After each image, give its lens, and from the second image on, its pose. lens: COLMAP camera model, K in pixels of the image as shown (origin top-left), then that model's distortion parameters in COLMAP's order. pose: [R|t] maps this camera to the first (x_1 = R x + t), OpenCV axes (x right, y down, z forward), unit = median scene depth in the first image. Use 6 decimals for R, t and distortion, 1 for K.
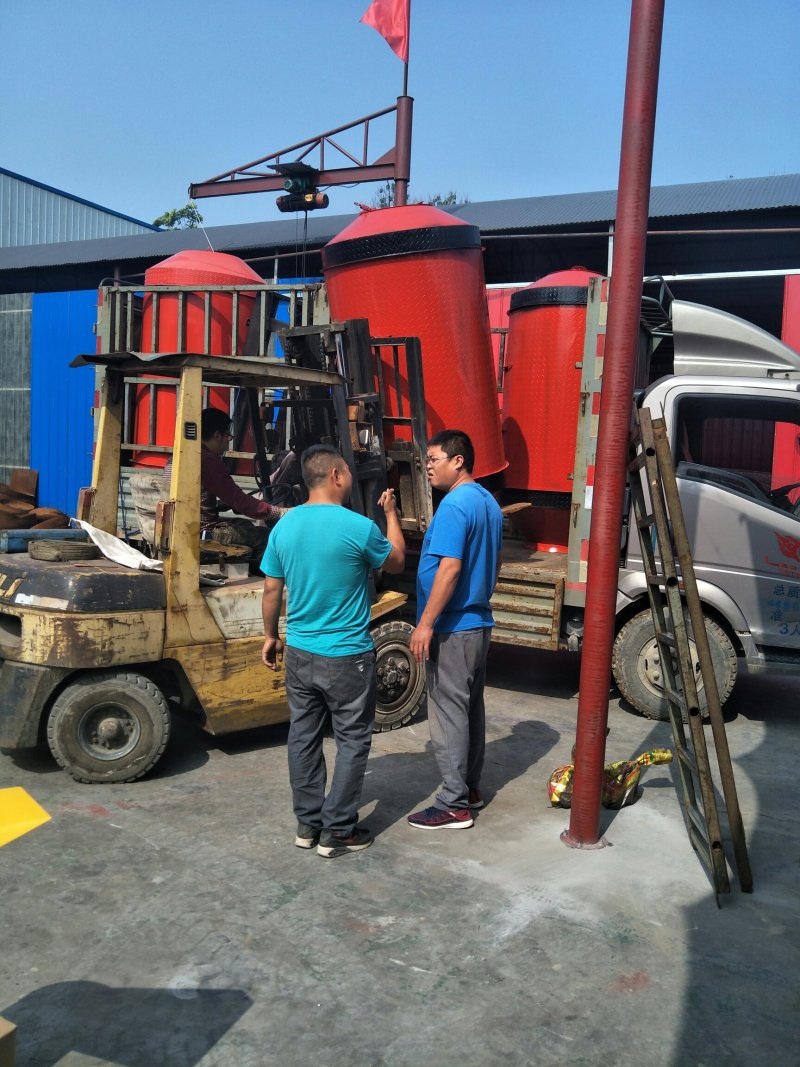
lens RADIAL K [[903.4, 0, 401.1], [0, 903.4, 526.6], [0, 0, 1]] dist [0.000051, -0.007746]
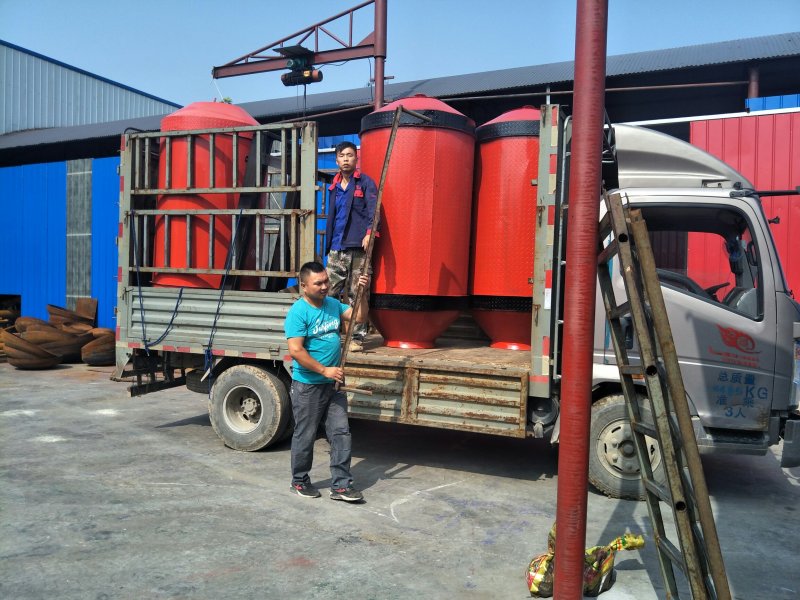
lens RADIAL K [[680.5, 0, 400.0], [0, 680.5, 300.0], [0, 0, 1]] dist [-0.001454, -0.002400]
pose [[0.999518, -0.028300, 0.012749, 0.011934], [0.028952, 0.998108, -0.054242, 0.008328], [-0.011190, 0.054585, 0.998446, 0.140208]]
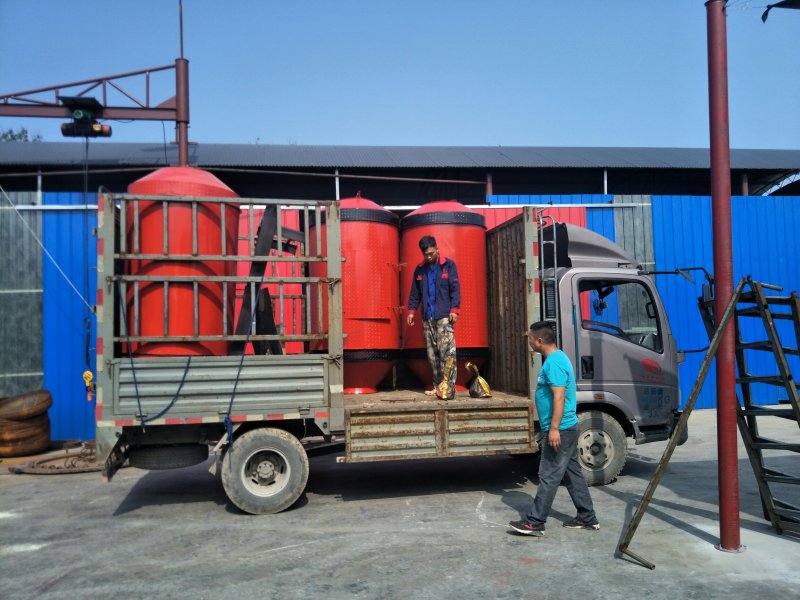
lens RADIAL K [[677.4, 0, 400.0], [0, 677.4, 300.0], [0, 0, 1]] dist [0.000051, -0.007746]
pose [[0.812934, -0.036198, 0.581230, -0.575032], [0.111924, 0.989171, -0.094938, -0.025430], [-0.571500, 0.142232, 0.808182, 0.178141]]
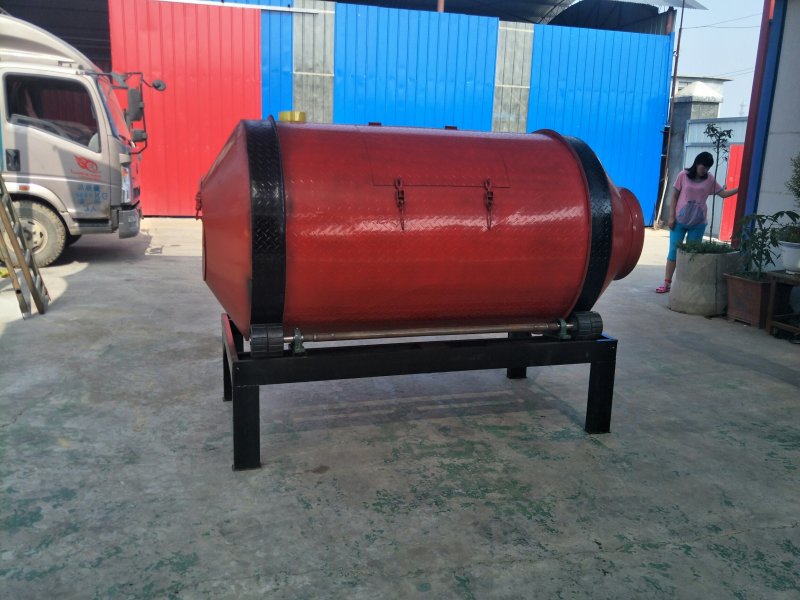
lens RADIAL K [[677.4, 0, 400.0], [0, 677.4, 300.0], [0, 0, 1]] dist [0.000051, -0.007746]
pose [[0.766221, -0.150361, 0.624738, 0.016708], [0.041949, 0.981868, 0.184865, 0.056900], [-0.641207, -0.115441, 0.758635, -0.407039]]
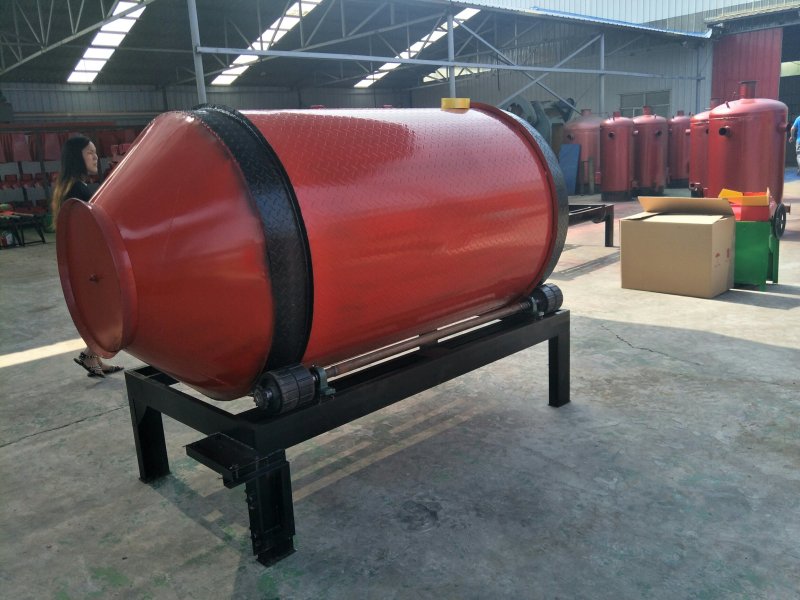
lens RADIAL K [[677.4, 0, 400.0], [0, 677.4, 300.0], [0, 0, 1]] dist [0.000051, -0.007746]
pose [[-0.379398, 0.180844, -0.907388, 0.779239], [-0.013002, 0.979573, 0.200667, 0.056384], [0.925142, 0.087930, -0.369297, 0.192425]]
